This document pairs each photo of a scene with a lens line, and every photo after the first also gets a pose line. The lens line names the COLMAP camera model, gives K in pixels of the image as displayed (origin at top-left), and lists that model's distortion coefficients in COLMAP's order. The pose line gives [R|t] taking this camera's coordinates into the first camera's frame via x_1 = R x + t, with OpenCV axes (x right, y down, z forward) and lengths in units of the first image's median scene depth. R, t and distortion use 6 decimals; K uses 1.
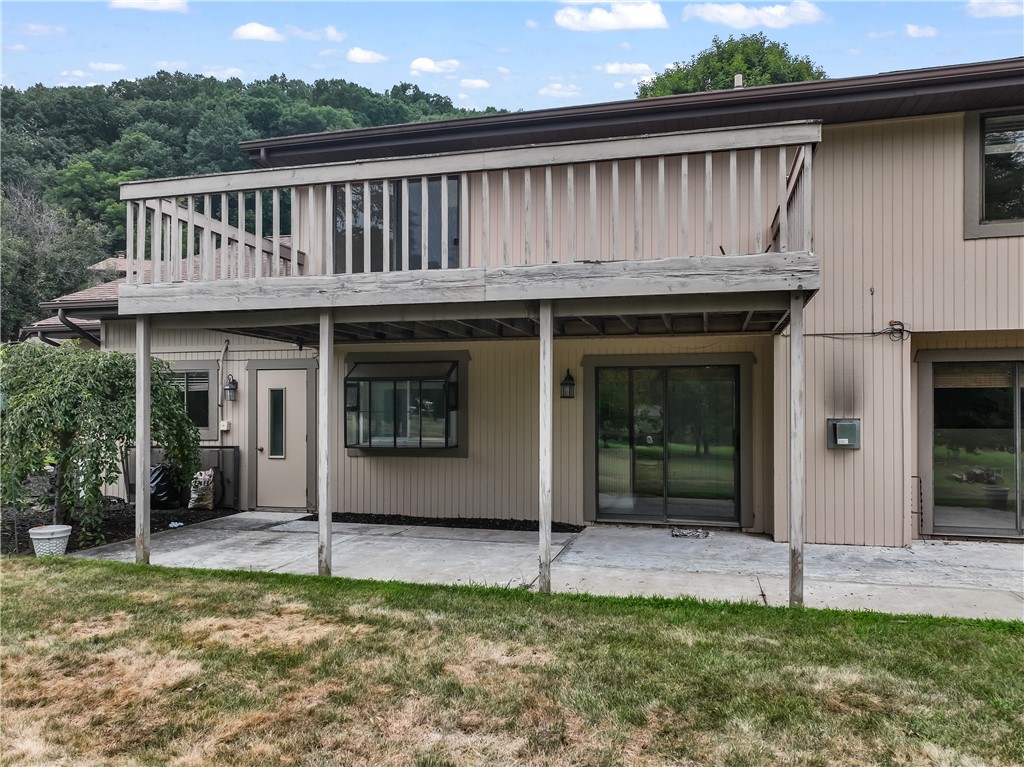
lens RADIAL K [[719.6, 0, 512.0], [0, 719.6, 383.5], [0, 0, 1]] dist [-0.001708, 0.015770]
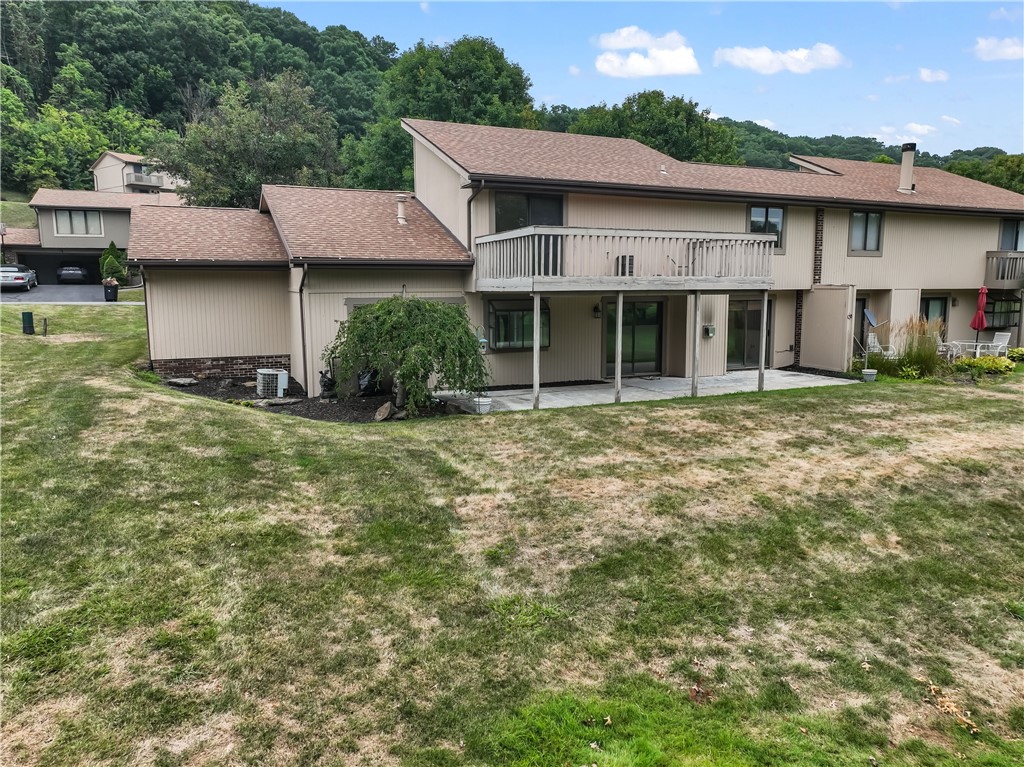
lens RADIAL K [[719.6, 0, 512.0], [0, 719.6, 383.5], [0, 0, 1]] dist [-0.001708, 0.015770]
pose [[0.768690, -0.089582, 0.633318, -1.565422], [-0.023280, 0.985570, 0.167663, -0.147585], [-0.639198, -0.143624, 0.755512, -0.434386]]
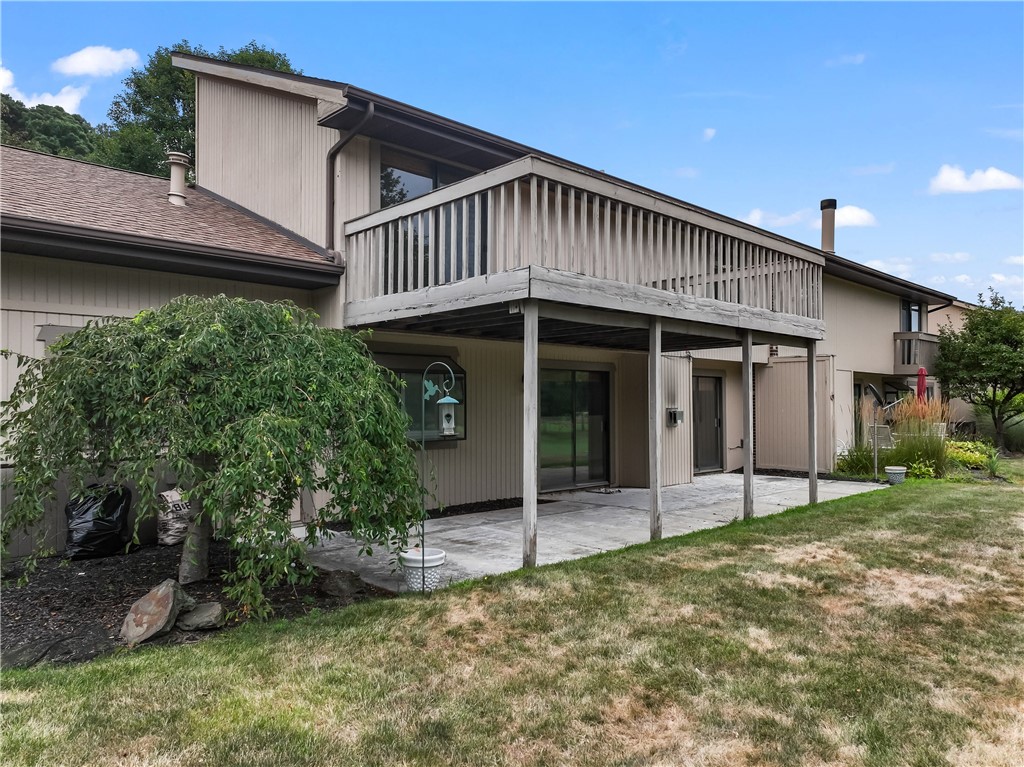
lens RADIAL K [[727.7, 0, 512.0], [0, 727.7, 383.5], [0, 0, 1]] dist [0.004956, 0.010324]
pose [[0.510476, 0.023152, 0.859581, -1.103375], [-0.033966, 0.999400, -0.006747, 0.015796], [-0.859221, -0.025752, 0.510956, 0.459218]]
